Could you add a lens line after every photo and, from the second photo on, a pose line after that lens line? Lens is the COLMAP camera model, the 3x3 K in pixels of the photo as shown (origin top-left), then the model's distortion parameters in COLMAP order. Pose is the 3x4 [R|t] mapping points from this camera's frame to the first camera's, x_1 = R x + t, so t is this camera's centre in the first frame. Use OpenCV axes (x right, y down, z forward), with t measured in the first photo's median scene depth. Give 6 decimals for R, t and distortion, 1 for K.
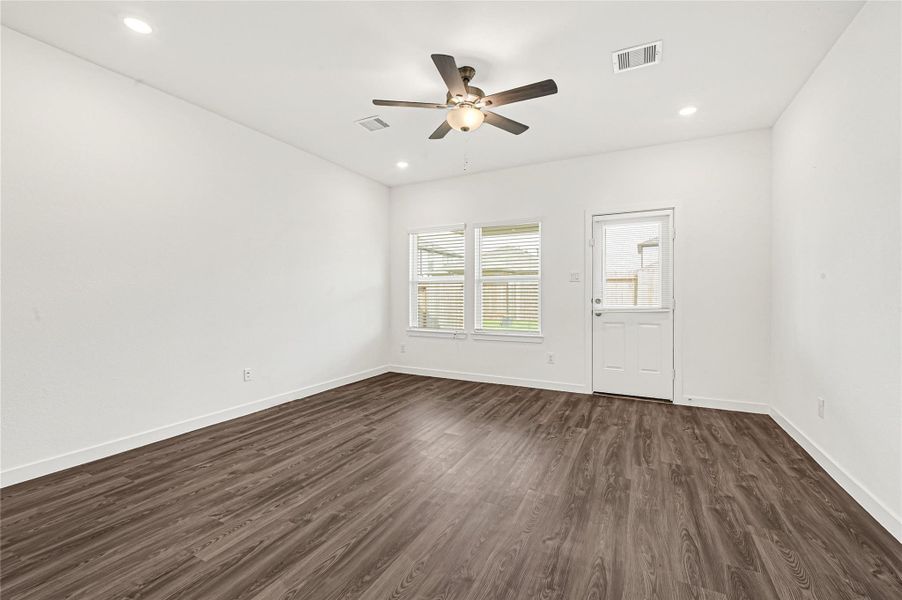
lens RADIAL K [[397.6, 0, 449.7], [0, 397.6, 296.3], [0, 0, 1]] dist [0.017714, -0.000024]
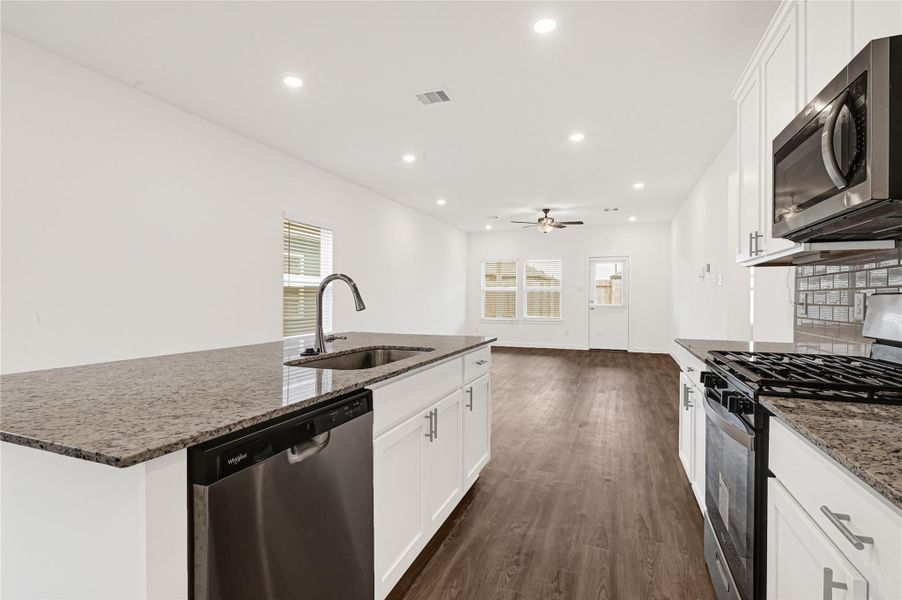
lens RADIAL K [[431.7, 0, 451.0], [0, 431.7, 300.0], [0, 0, 1]] dist [-0.002169, -0.000225]
pose [[0.993093, -0.001509, 0.117316, -0.540531], [0.000248, 0.999942, 0.010757, -0.018860], [-0.117325, -0.010653, 0.993036, -0.977174]]
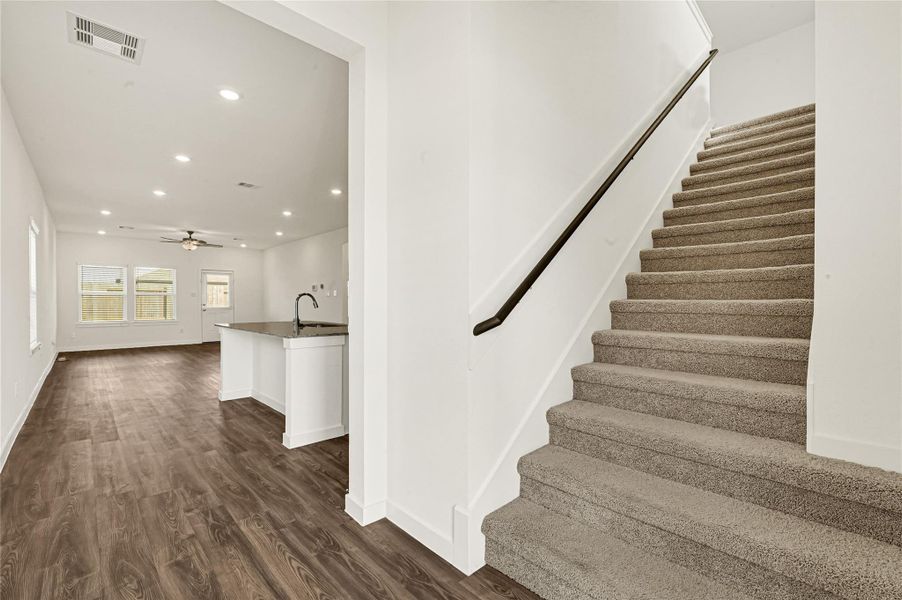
lens RADIAL K [[389.9, 0, 449.9], [0, 389.9, 306.2], [0, 0, 1]] dist [-0.000657, -0.000032]
pose [[0.320273, -0.013101, 0.947235, -1.374017], [-0.005760, 0.999859, 0.015777, -0.025261], [-0.947308, -0.010509, 0.320152, -1.163709]]
